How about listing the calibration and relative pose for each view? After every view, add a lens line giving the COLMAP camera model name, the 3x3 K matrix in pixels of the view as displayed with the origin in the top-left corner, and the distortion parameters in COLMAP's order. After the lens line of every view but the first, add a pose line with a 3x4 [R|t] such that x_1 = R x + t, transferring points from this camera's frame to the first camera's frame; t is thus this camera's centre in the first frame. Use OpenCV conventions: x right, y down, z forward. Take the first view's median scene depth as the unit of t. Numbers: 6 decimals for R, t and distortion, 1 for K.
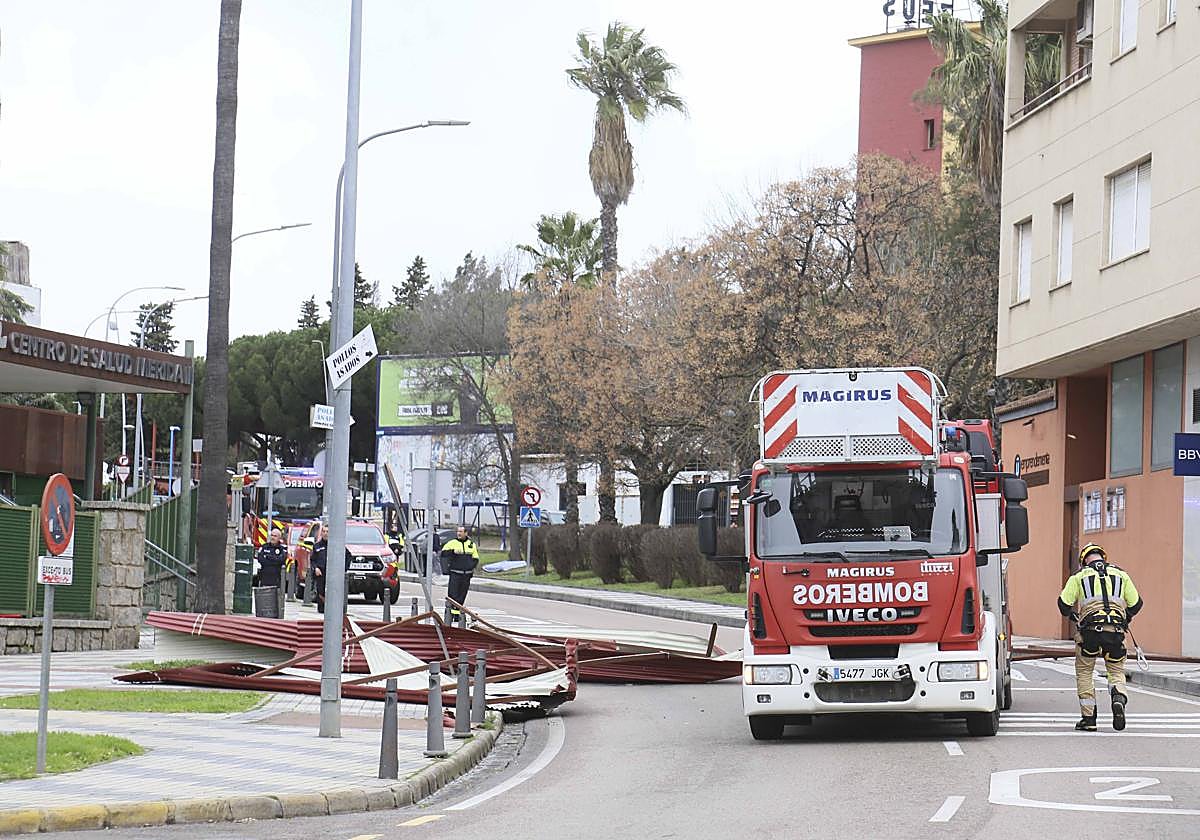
lens RADIAL K [[3617.0, 0, 633.7], [0, 3617.0, 457.5], [0, 0, 1]] dist [0.781905, 0.000000]
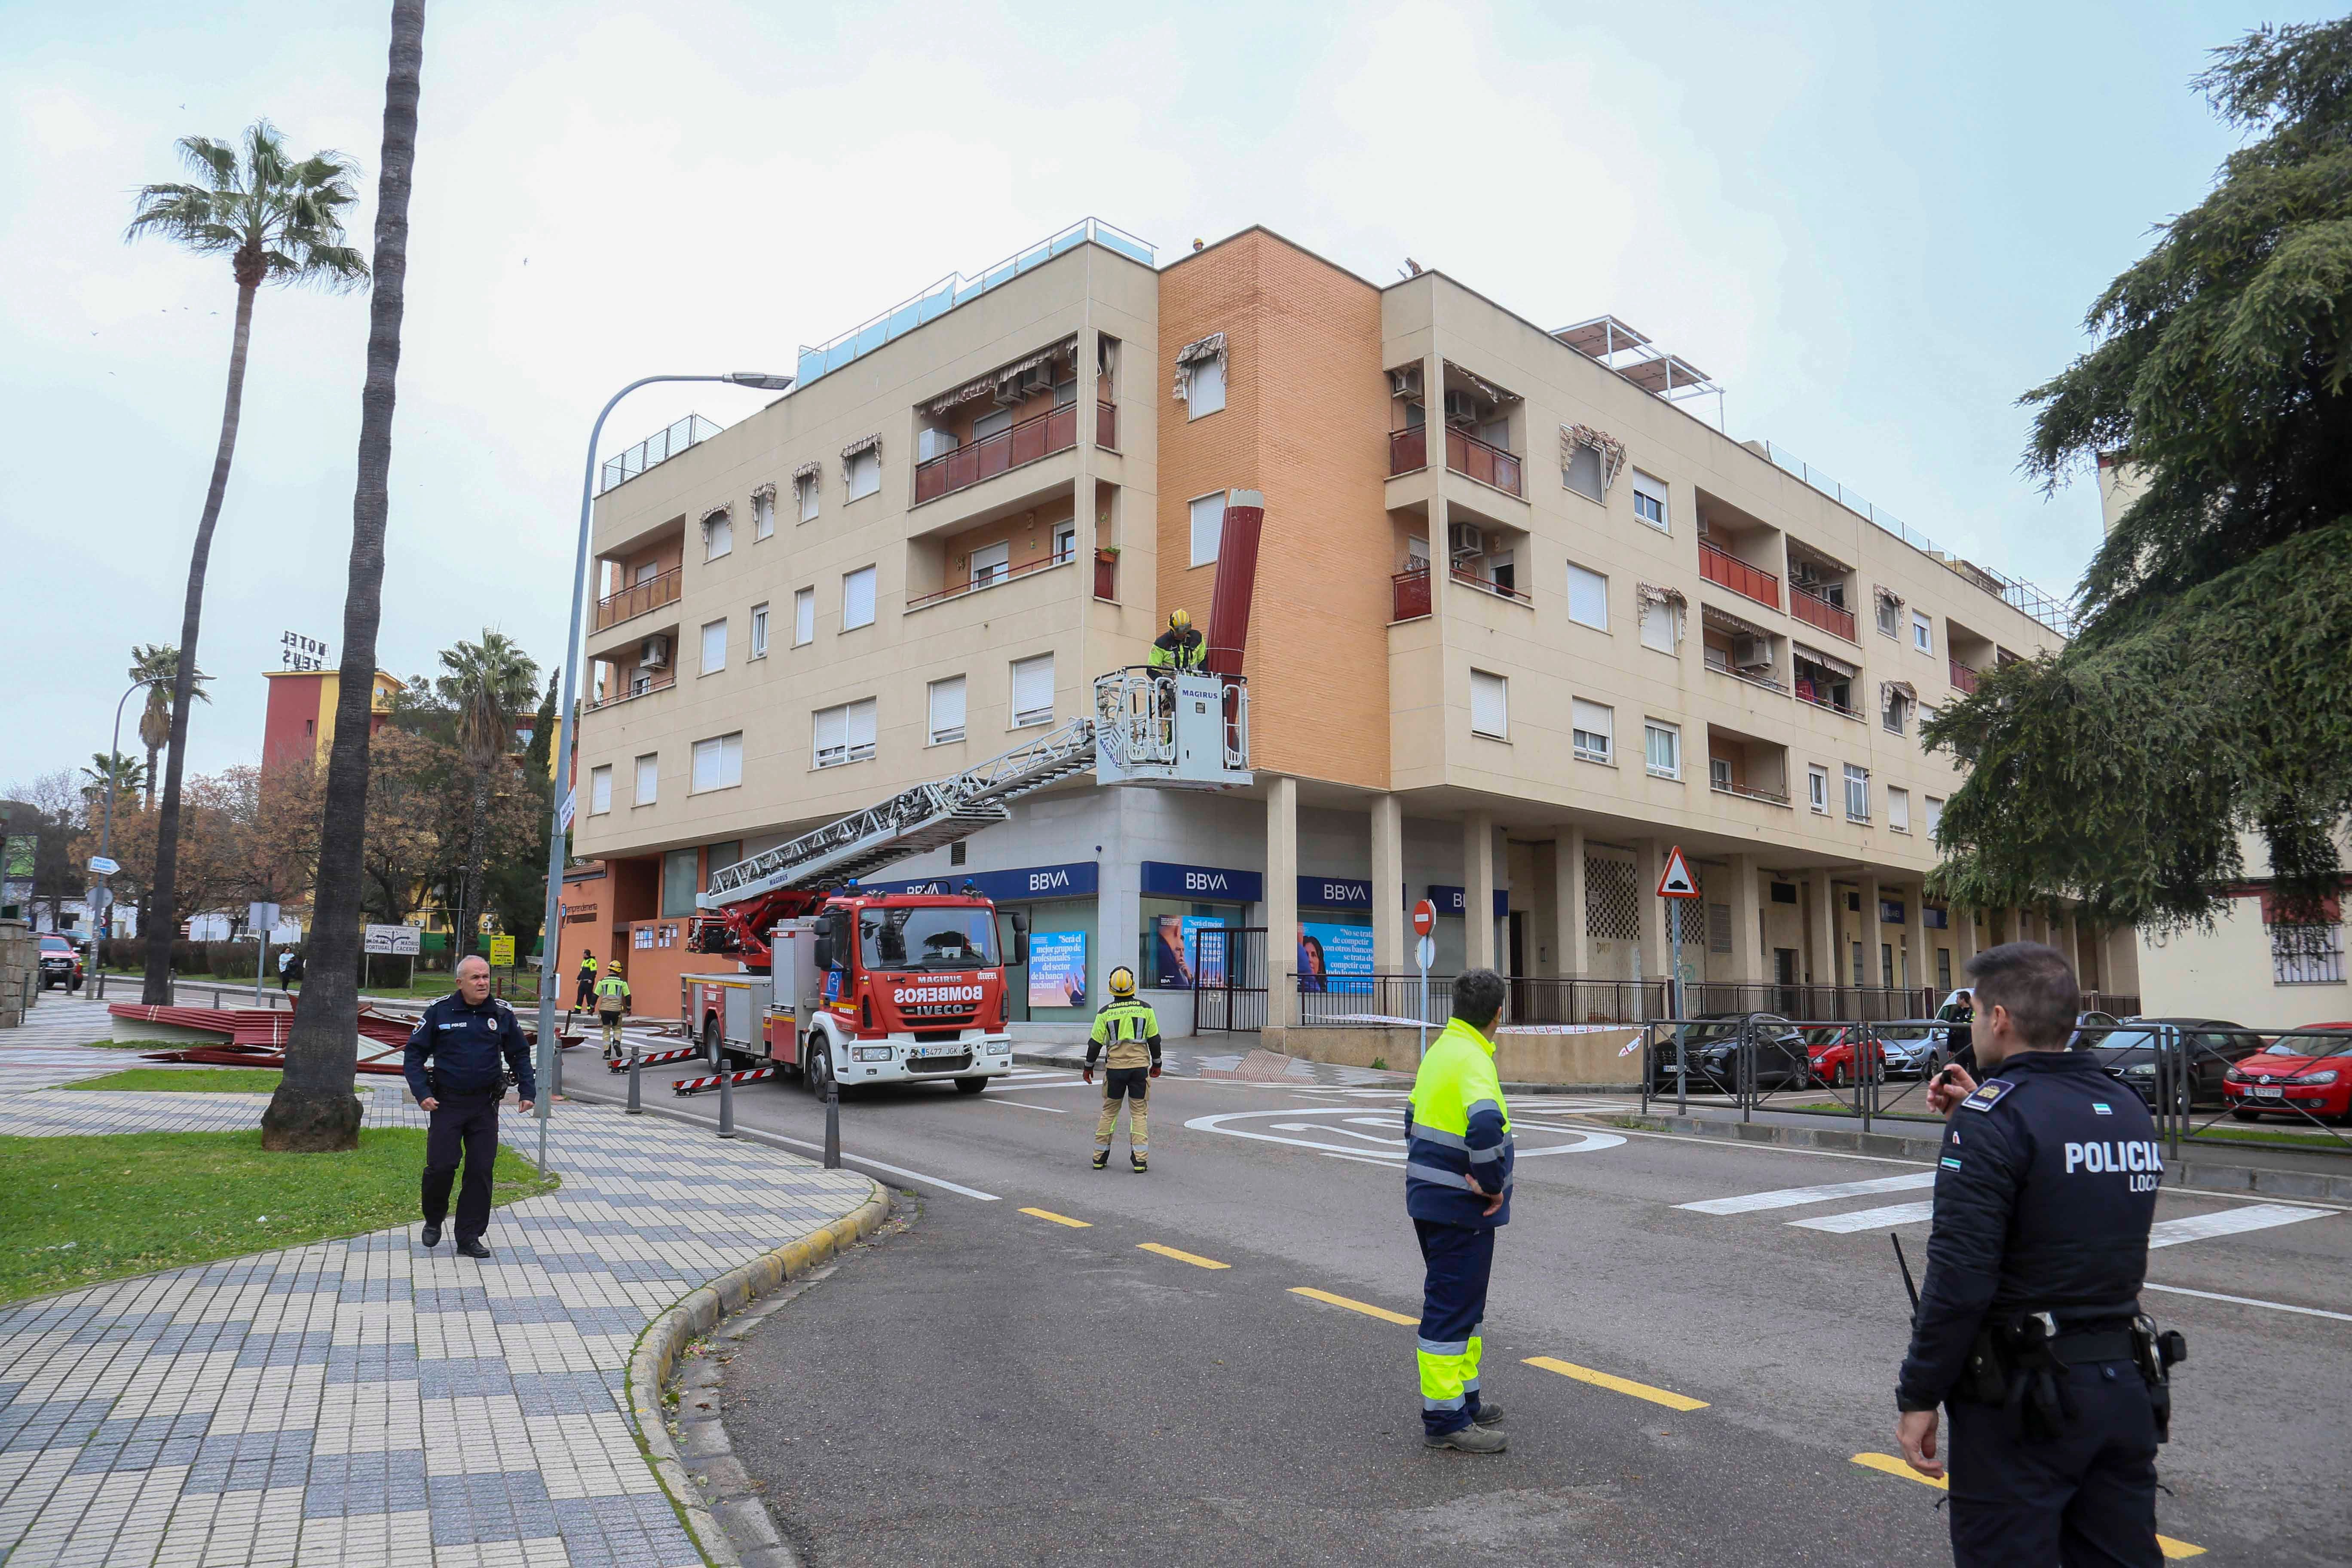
lens RADIAL K [[1621.4, 0, 1179.5], [0, 1621.4, 796.1], [0, 0, 1]] dist [-0.122303, 0.056087]
pose [[0.776559, 0.064384, 0.626746, -0.258898], [-0.016054, 0.996464, -0.082473, 0.010689], [-0.629840, 0.053984, 0.774847, 0.445930]]
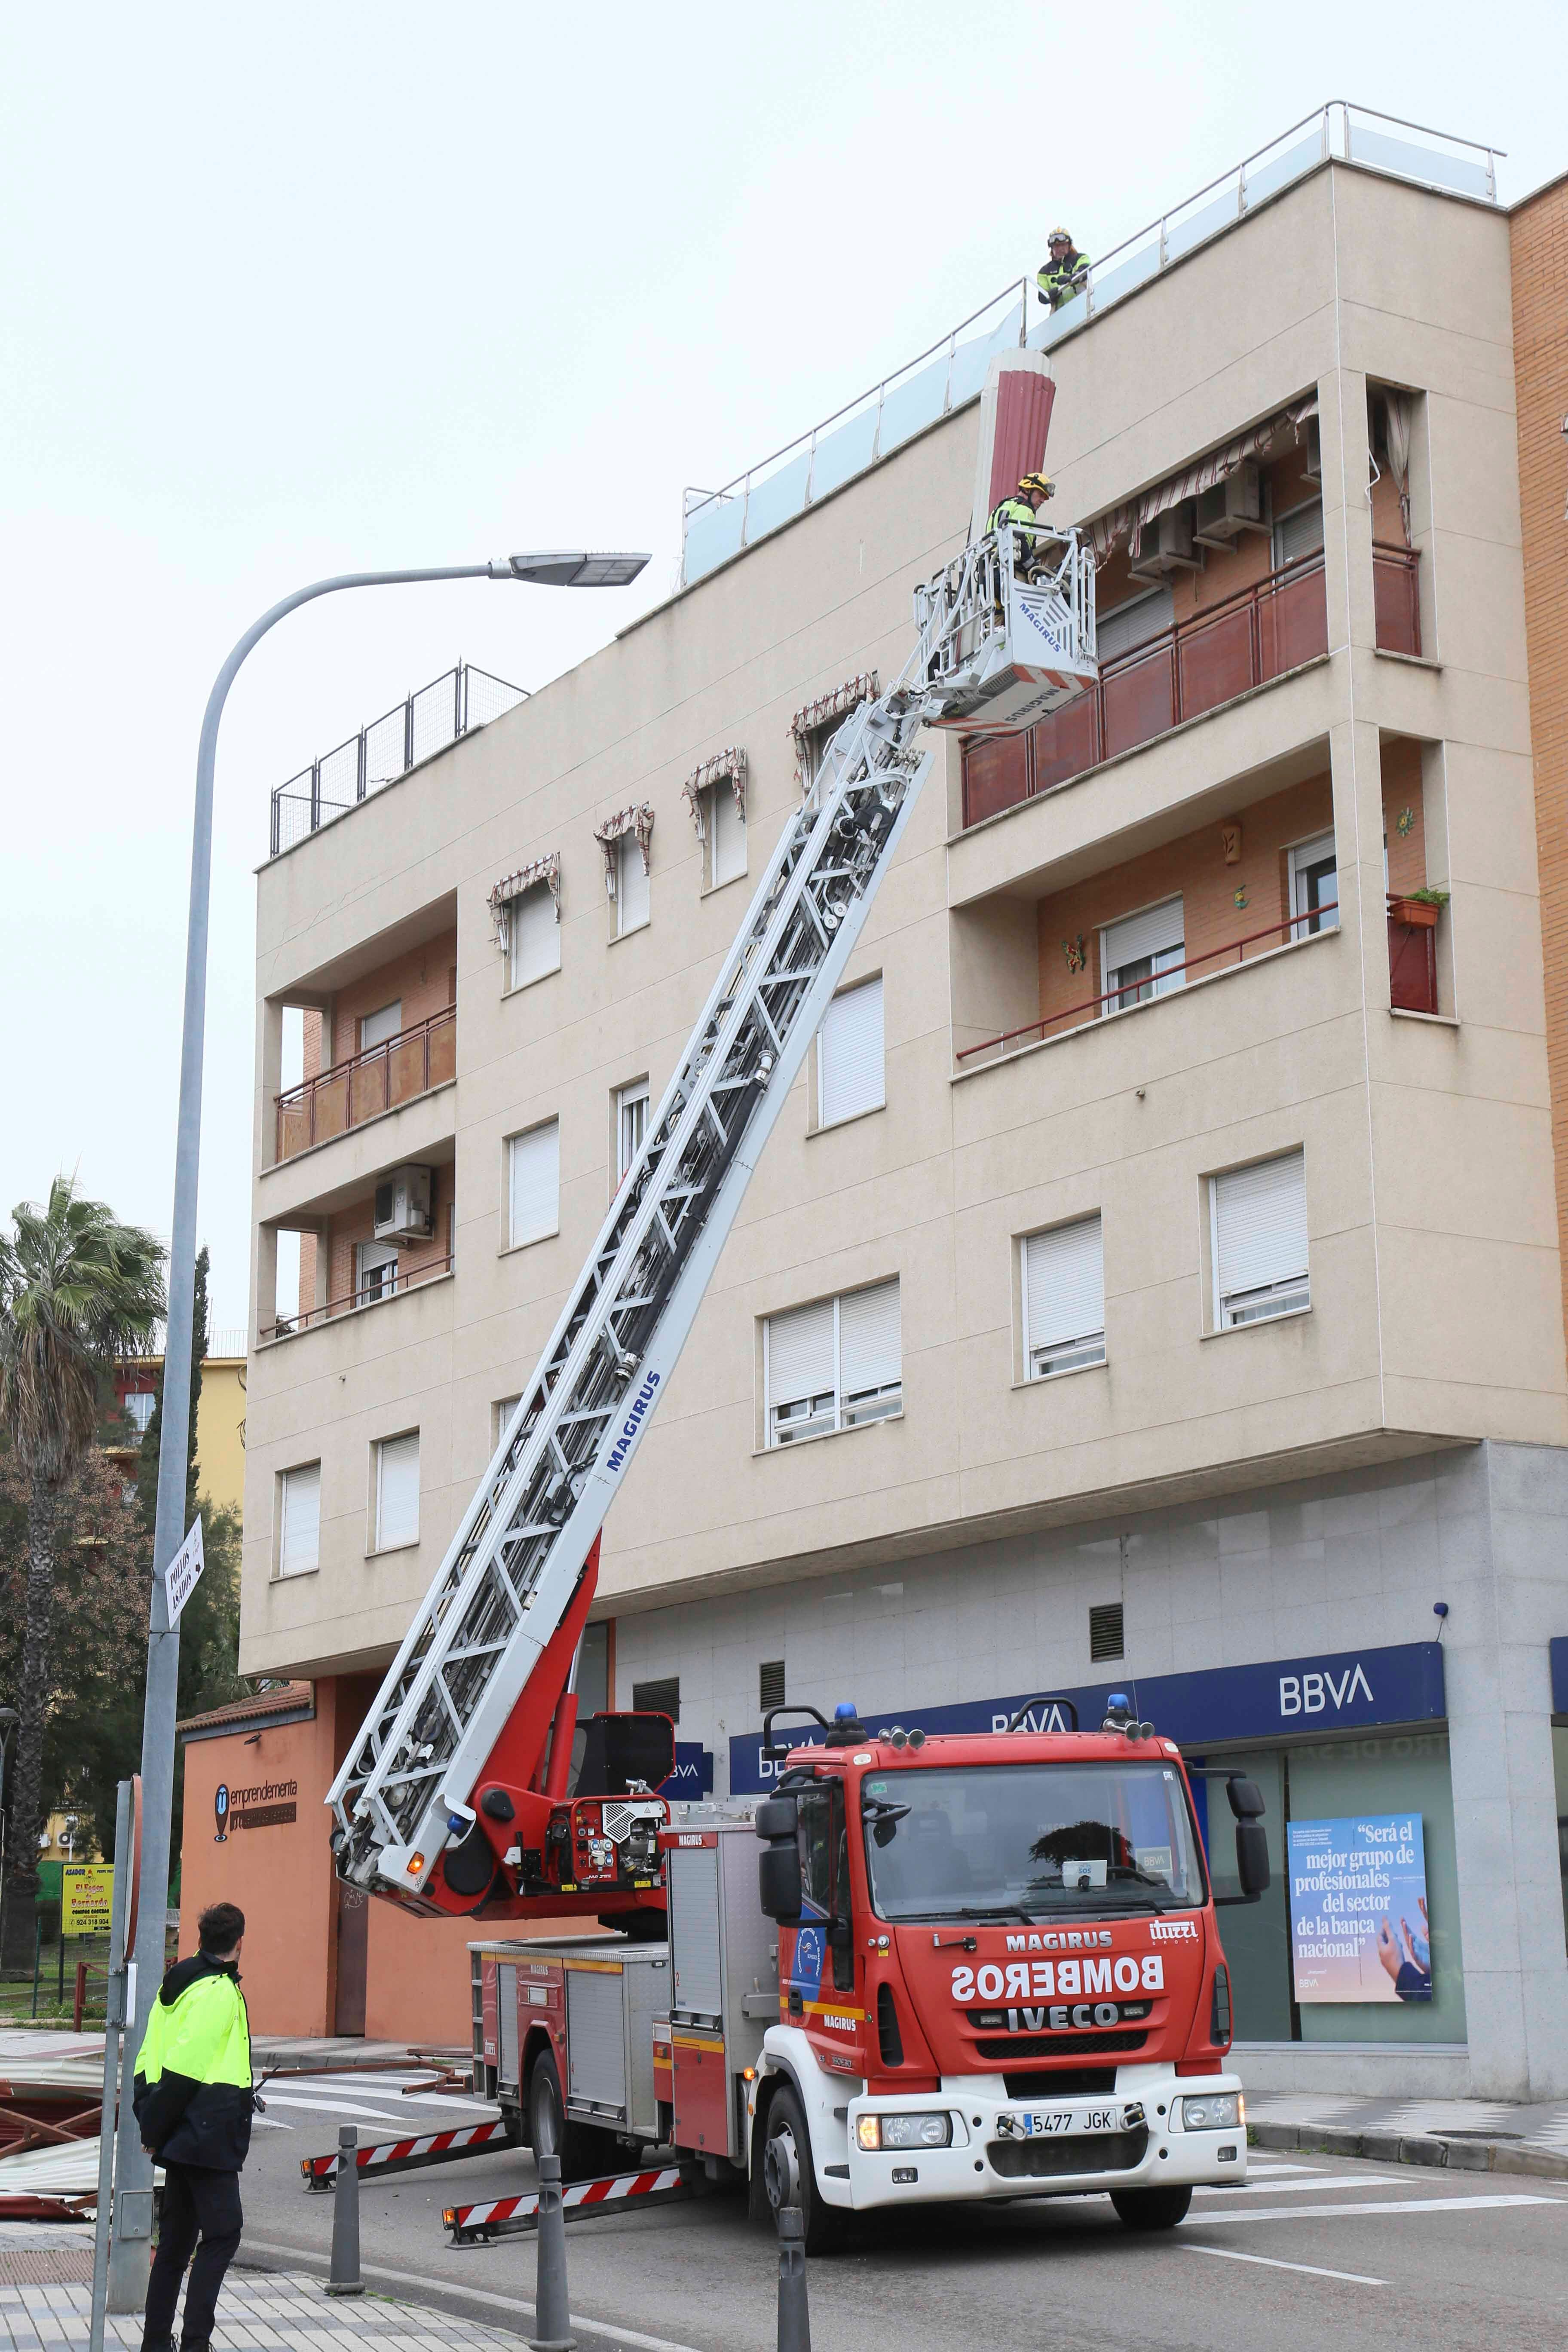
lens RADIAL K [[3732.2, 0, 774.1], [0, 3732.2, 1187.6], [0, 0, 1]] dist [0.215990, 0.000000]
pose [[0.901091, 0.060907, 0.429331, -0.244645], [0.010815, 0.986622, -0.162665, 0.009841], [-0.433495, 0.151219, 0.888378, 0.453789]]
